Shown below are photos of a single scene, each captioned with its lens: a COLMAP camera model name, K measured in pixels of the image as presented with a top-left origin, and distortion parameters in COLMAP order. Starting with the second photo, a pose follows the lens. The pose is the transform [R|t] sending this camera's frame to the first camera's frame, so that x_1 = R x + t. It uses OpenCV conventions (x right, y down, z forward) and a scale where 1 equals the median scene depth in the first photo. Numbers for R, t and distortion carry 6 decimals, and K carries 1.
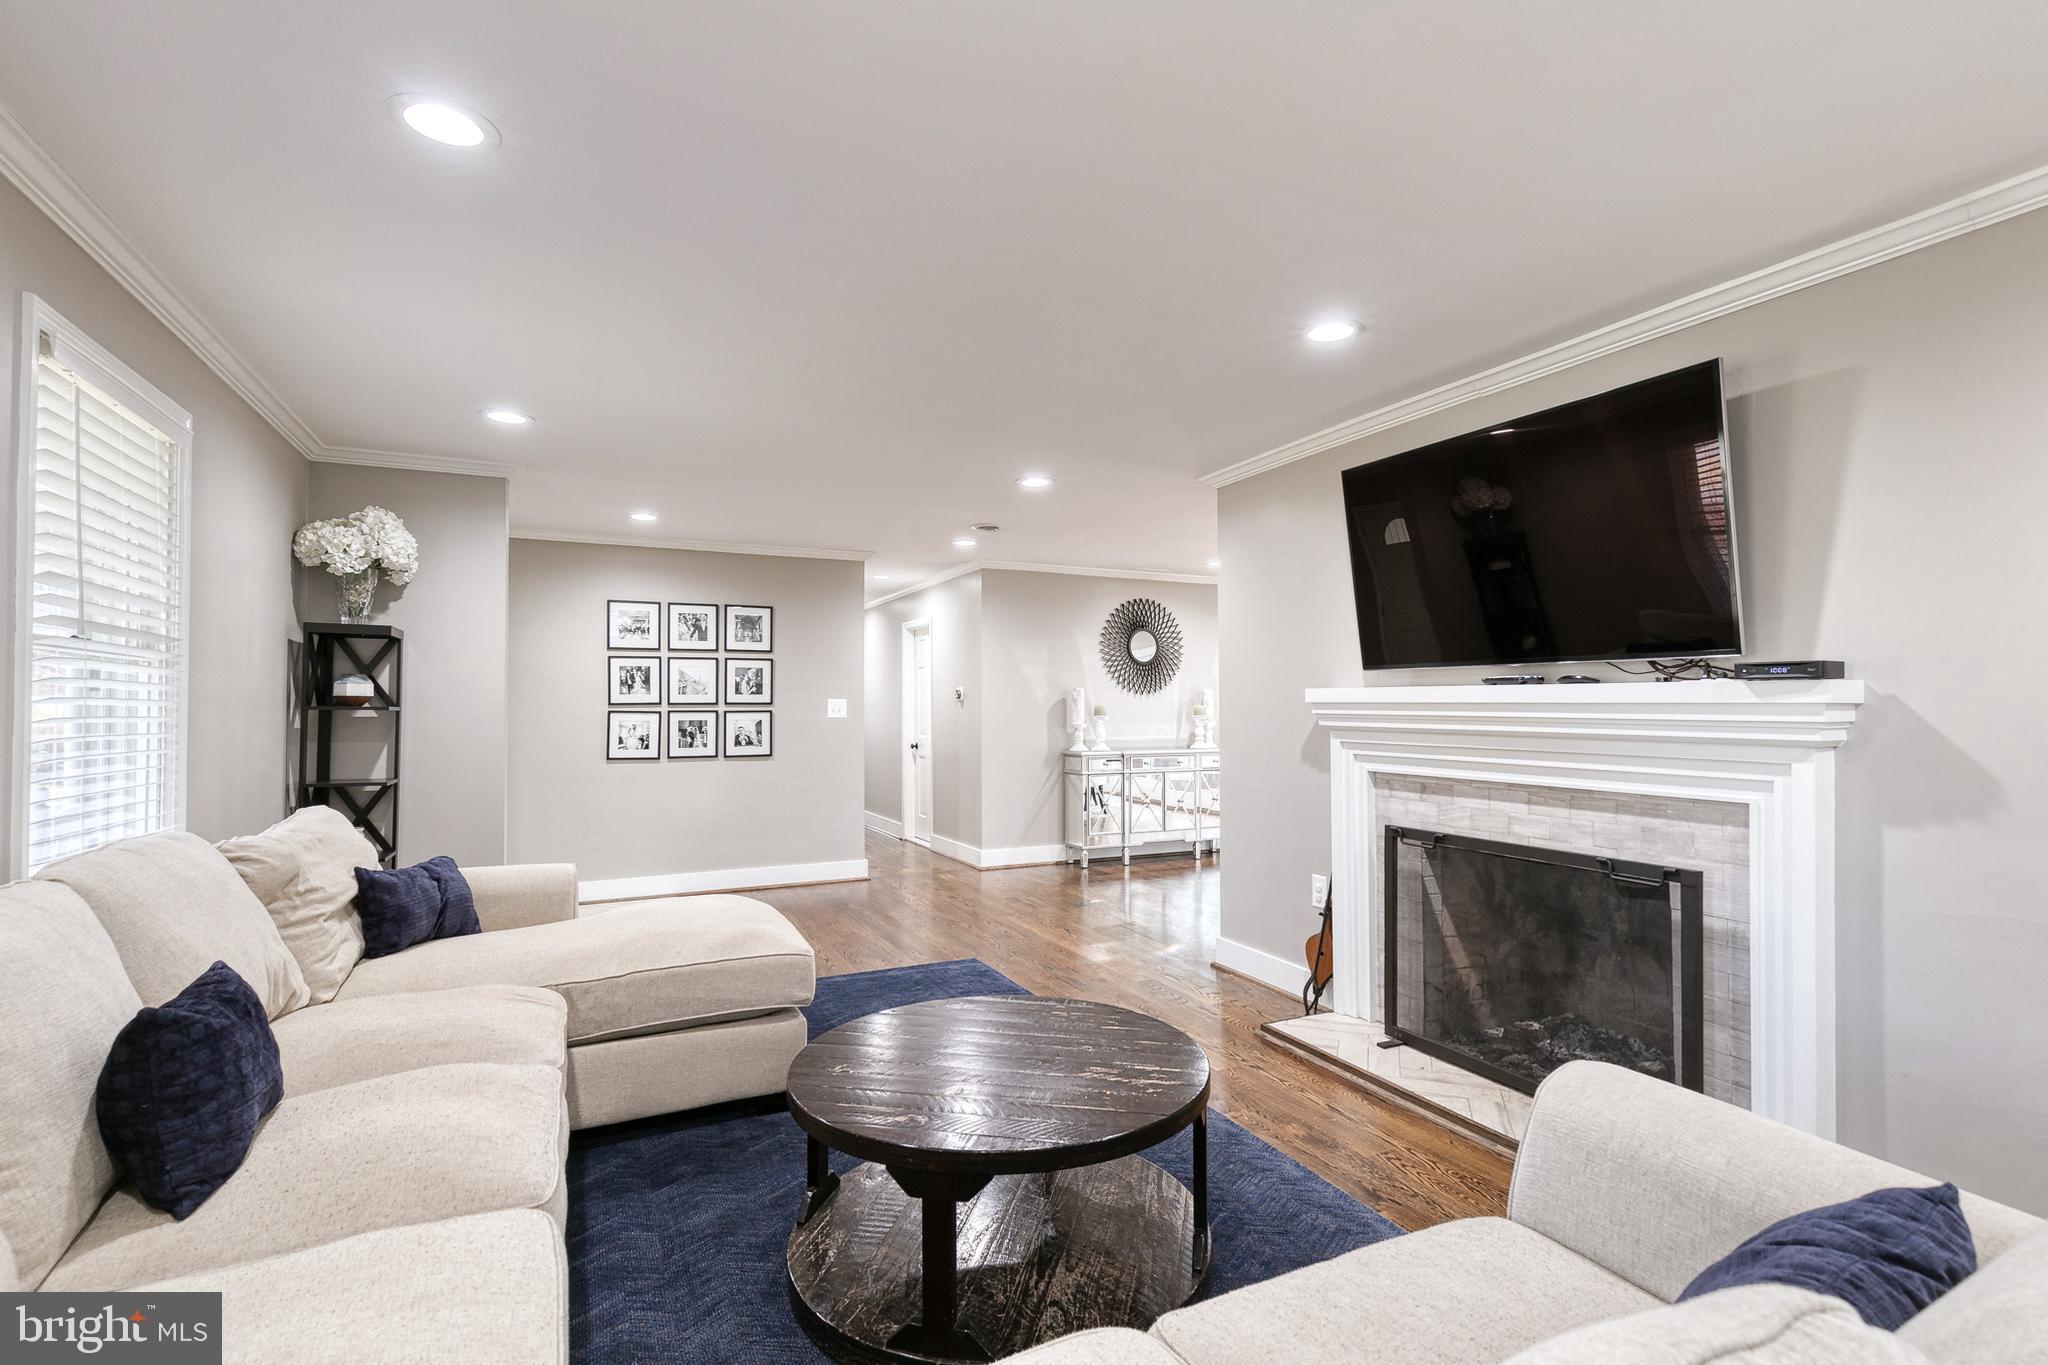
lens RADIAL K [[960.2, 0, 1029.3], [0, 960.2, 698.7], [0, 0, 1]] dist [0.001242, -0.000274]
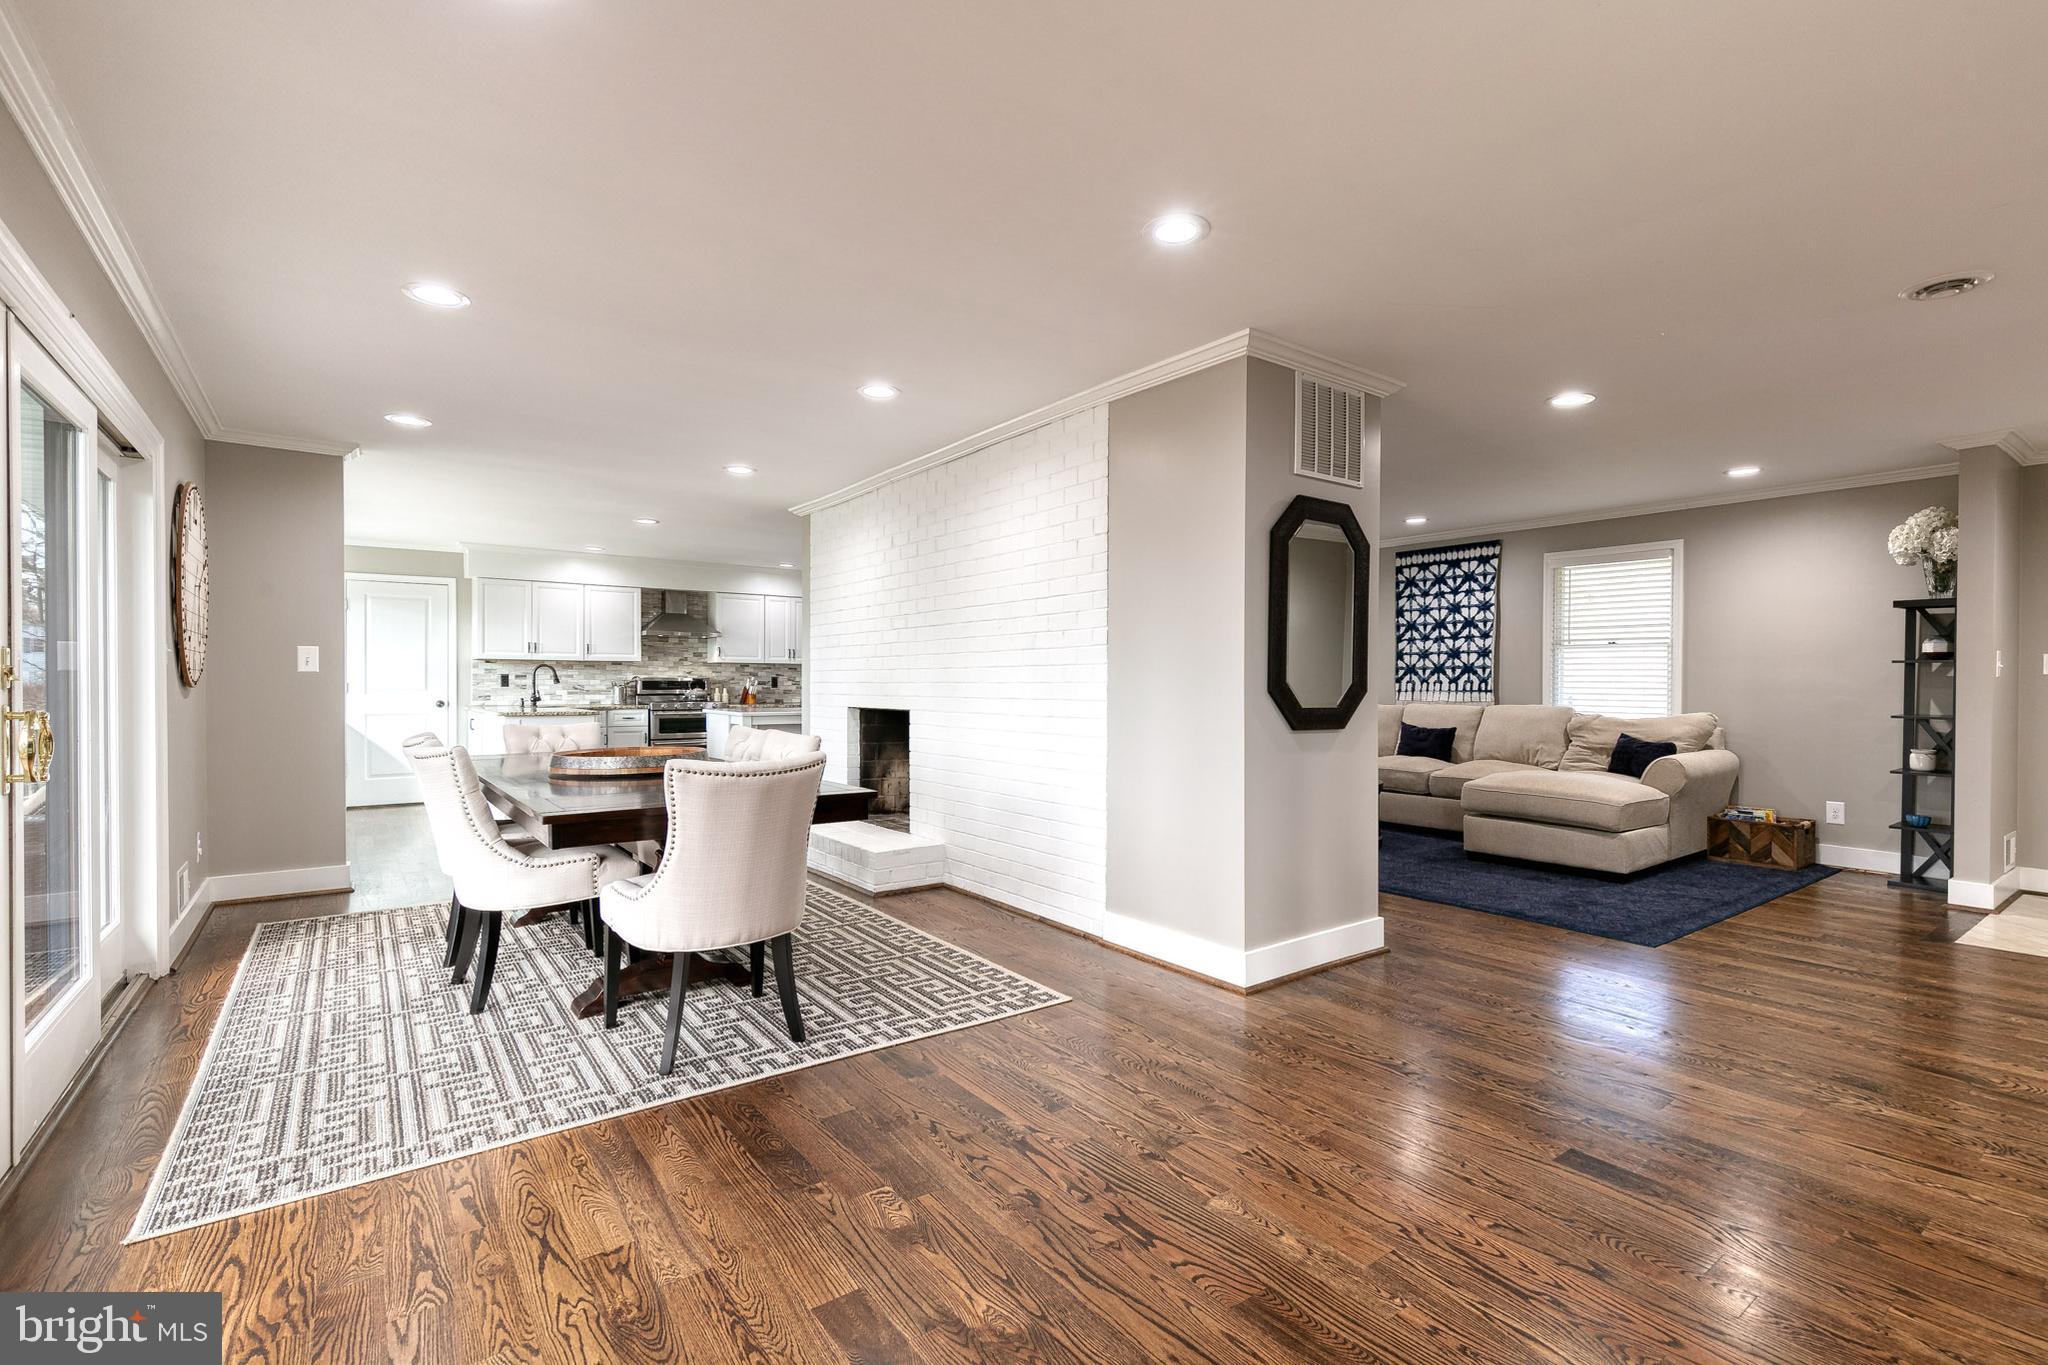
lens RADIAL K [[924.3, 0, 1043.5], [0, 924.3, 687.1], [0, 0, 1]] dist [0.008731, -0.001015]
pose [[-0.982143, -0.001045, -0.188131, 0.548726], [-0.000321, 0.999992, -0.003881, 0.037298], [0.188134, -0.003752, -0.982136, 1.493935]]
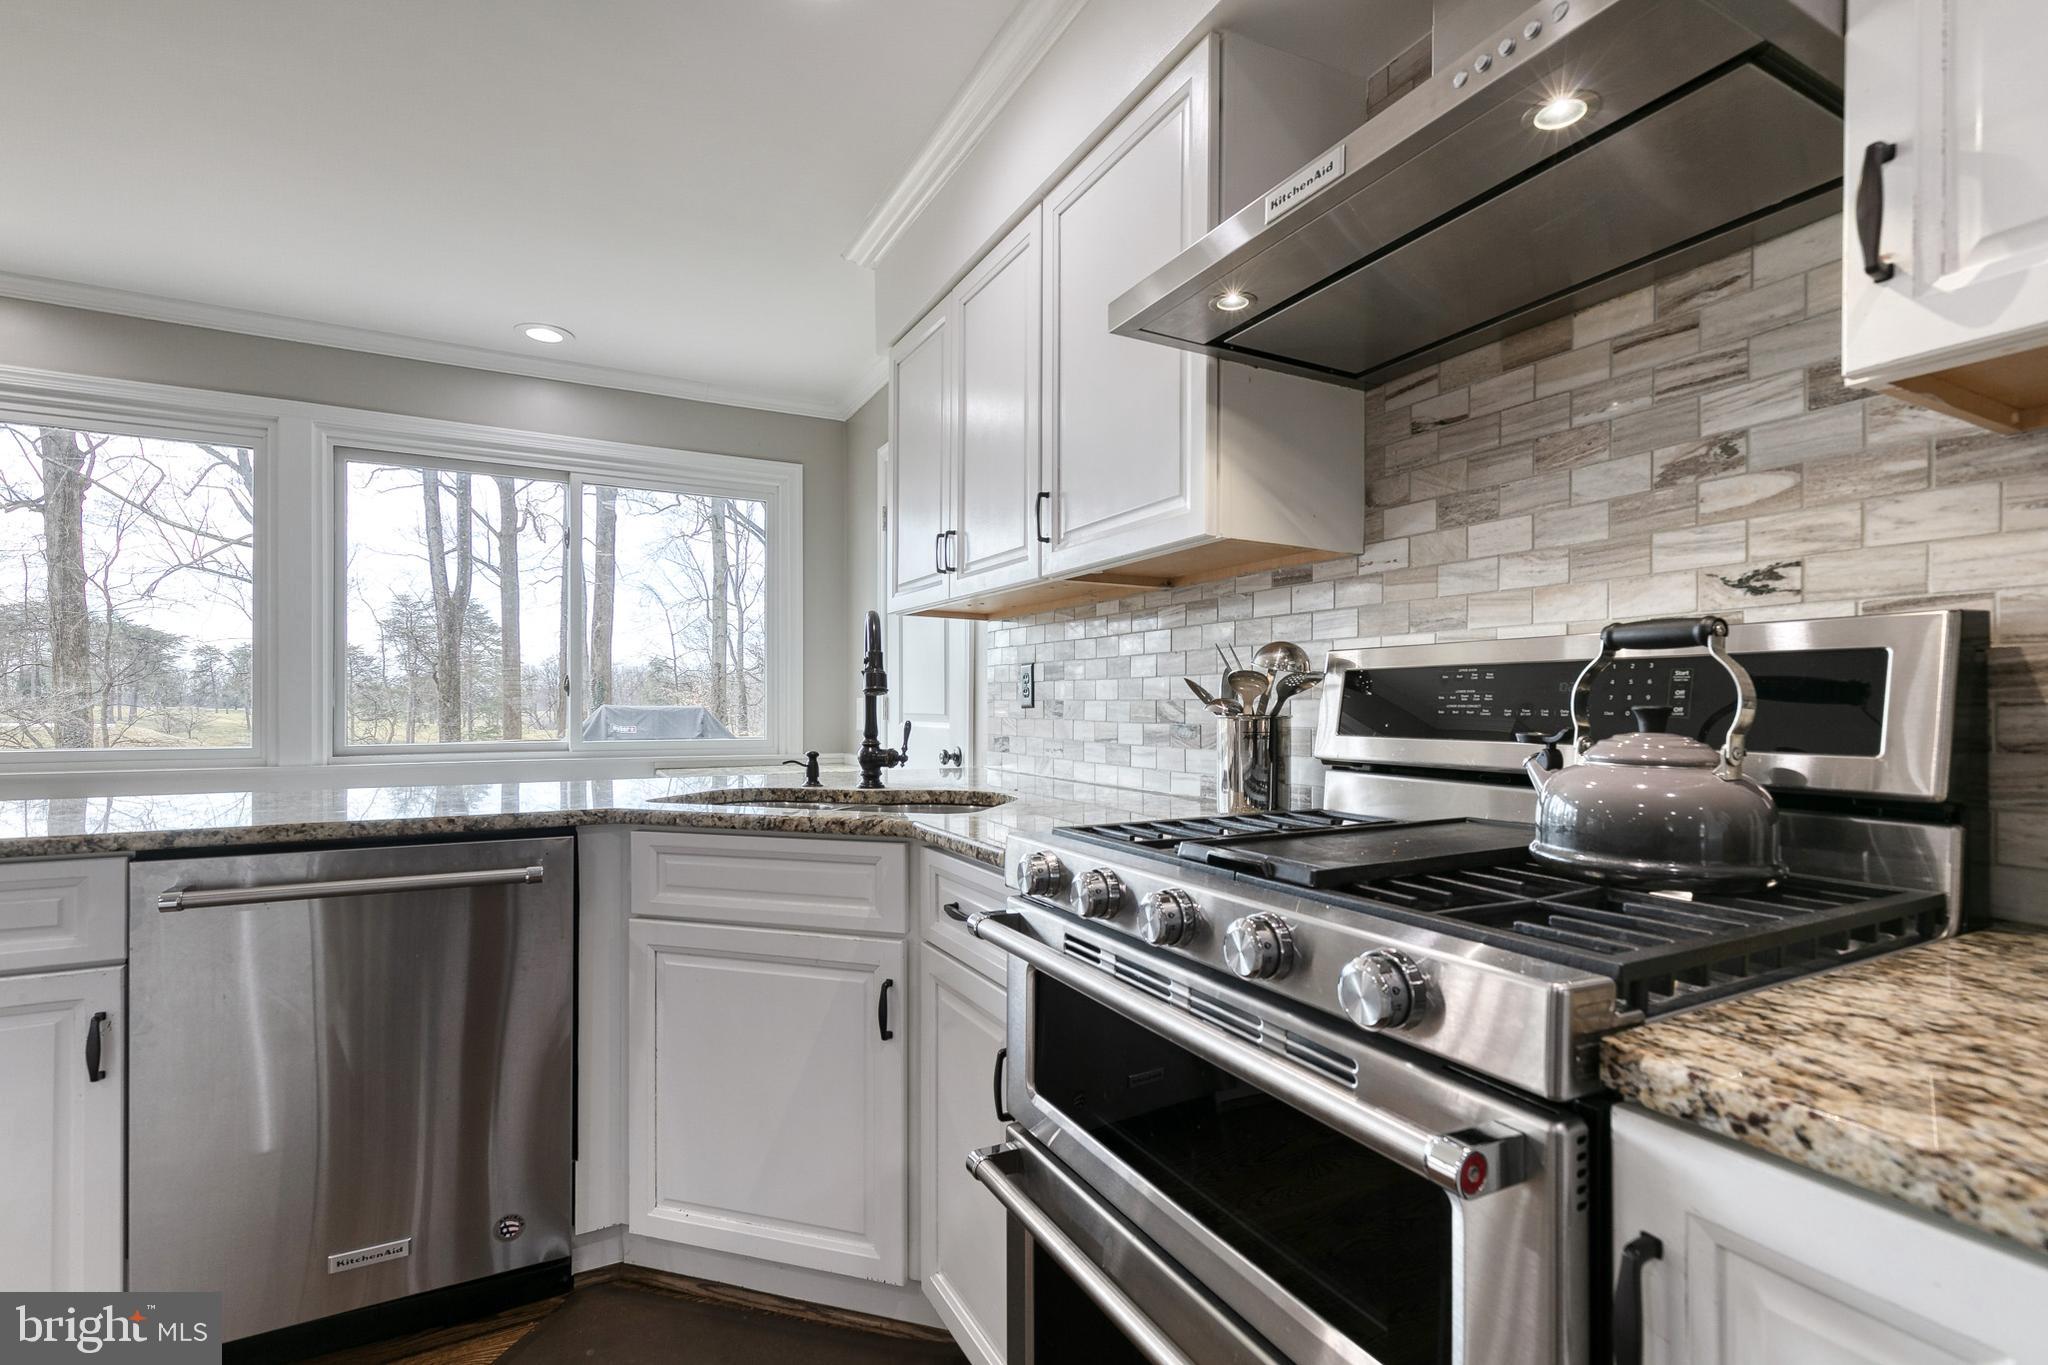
lens RADIAL K [[937.4, 0, 1038.8], [0, 937.4, 704.6], [0, 0, 1]] dist [0.014165, -0.000203]
pose [[-0.036724, -0.001363, 0.999325, 0.704959], [-0.009907, 0.999950, 0.000999, 0.028701], [-0.999276, -0.009863, -0.036736, -0.258729]]
